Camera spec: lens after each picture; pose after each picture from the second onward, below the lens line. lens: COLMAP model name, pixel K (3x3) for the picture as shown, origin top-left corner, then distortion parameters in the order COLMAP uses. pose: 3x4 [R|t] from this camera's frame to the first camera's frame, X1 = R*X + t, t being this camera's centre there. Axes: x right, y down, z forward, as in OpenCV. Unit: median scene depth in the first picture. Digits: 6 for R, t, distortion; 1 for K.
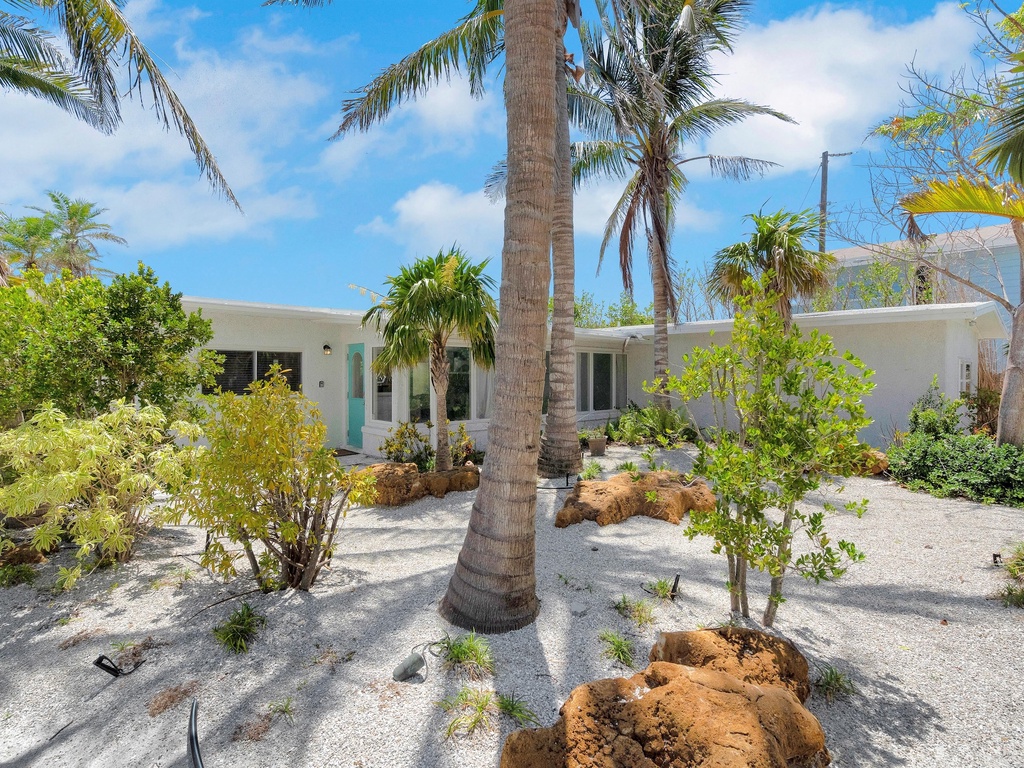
lens RADIAL K [[507.8, 0, 512.0], [0, 507.8, 388.1], [0, 0, 1]] dist [0.000346, -0.001503]
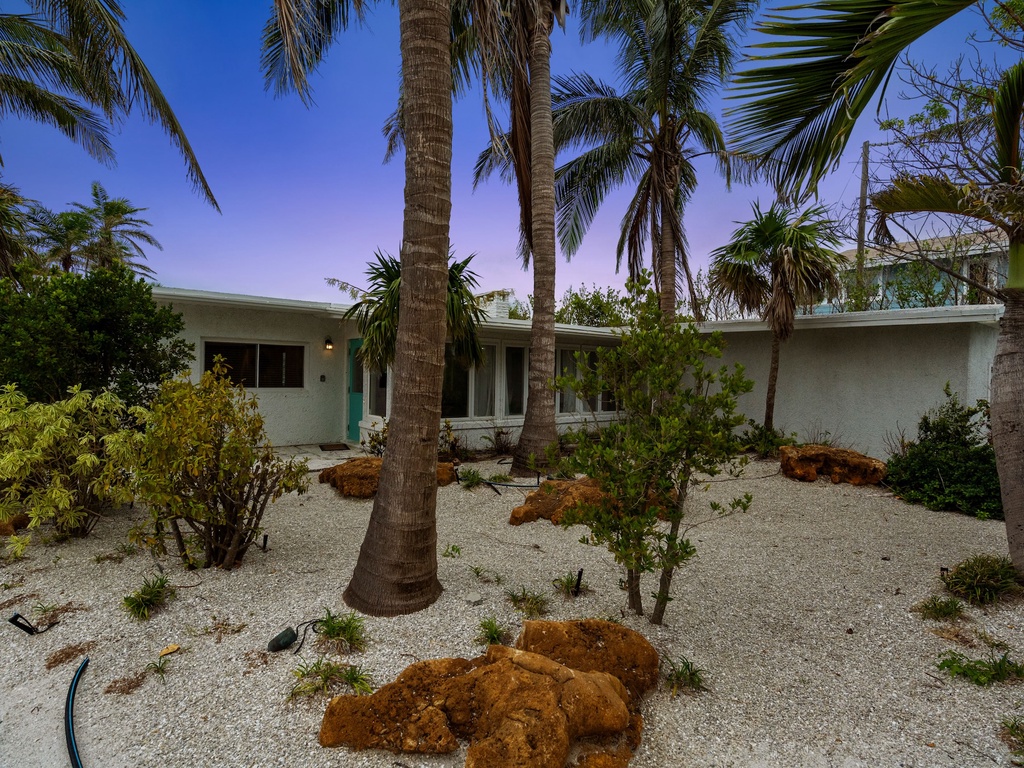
lens RADIAL K [[523.2, 0, 512.0], [0, 523.2, 384.0], [0, 0, 1]] dist [-0.006069, 0.000915]
pose [[0.997702, 0.022456, -0.063920, 0.198048], [-0.022827, 0.999726, -0.005085, 0.002404], [0.063788, 0.006532, 0.997942, -0.042158]]
